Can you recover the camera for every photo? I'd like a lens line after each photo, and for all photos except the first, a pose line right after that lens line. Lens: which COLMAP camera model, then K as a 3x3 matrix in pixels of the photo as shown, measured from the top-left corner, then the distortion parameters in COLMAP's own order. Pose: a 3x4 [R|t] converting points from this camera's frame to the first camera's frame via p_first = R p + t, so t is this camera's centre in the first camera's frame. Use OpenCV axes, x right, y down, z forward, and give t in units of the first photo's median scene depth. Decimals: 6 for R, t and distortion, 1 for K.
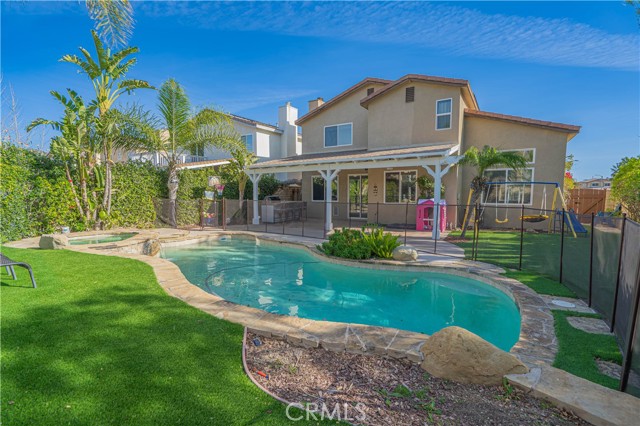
lens RADIAL K [[290.1, 0, 321.0], [0, 290.1, 215.4], [0, 0, 1]] dist [-0.000241, 0.000500]
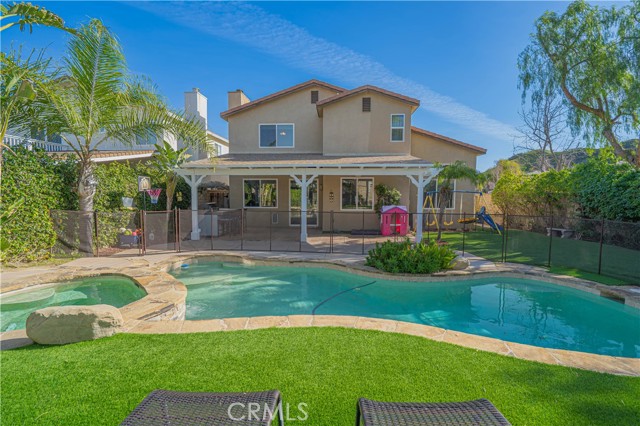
lens RADIAL K [[290.1, 0, 321.0], [0, 290.1, 215.4], [0, 0, 1]] dist [-0.000241, 0.000500]
pose [[0.876174, -0.029639, 0.481083, -0.375751], [0.031780, 0.999488, 0.003699, -0.032807], [-0.480946, 0.012048, 0.876667, 0.189851]]
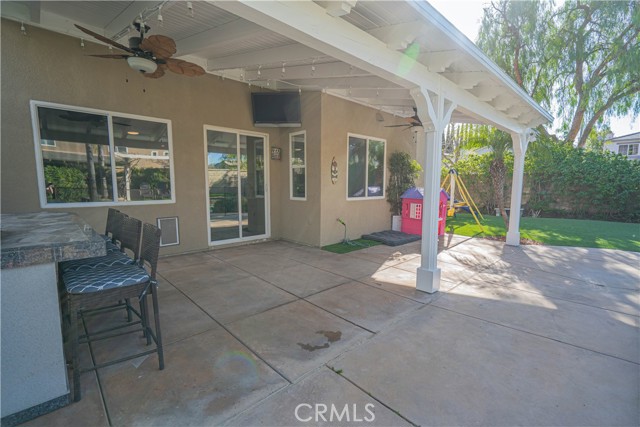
lens RADIAL K [[290.1, 0, 321.0], [0, 290.1, 215.9], [0, 0, 1]] dist [-0.000241, 0.000500]
pose [[0.244194, -0.101863, 0.964362, -0.316675], [0.074079, 0.993521, 0.086185, -0.069258], [-0.966893, 0.050393, 0.250157, 1.081294]]
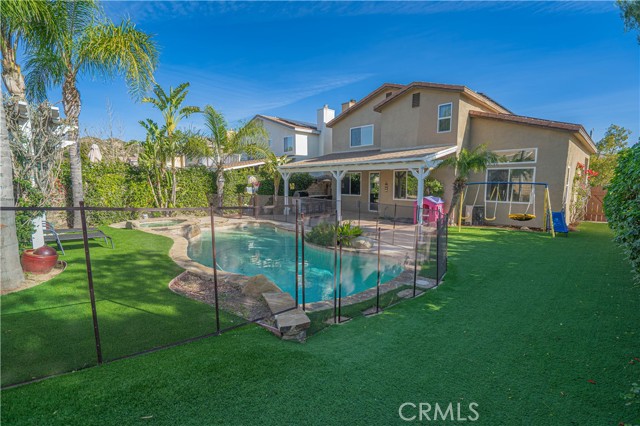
lens RADIAL K [[287.9, 0, 320.8], [0, 287.9, 215.0], [0, 0, 1]] dist [-0.000270, 0.000137]
pose [[0.973047, 0.027483, -0.228962, 0.236658], [-0.018145, 0.998919, 0.042791, -0.026530], [0.229890, -0.037483, 0.972494, -0.166268]]
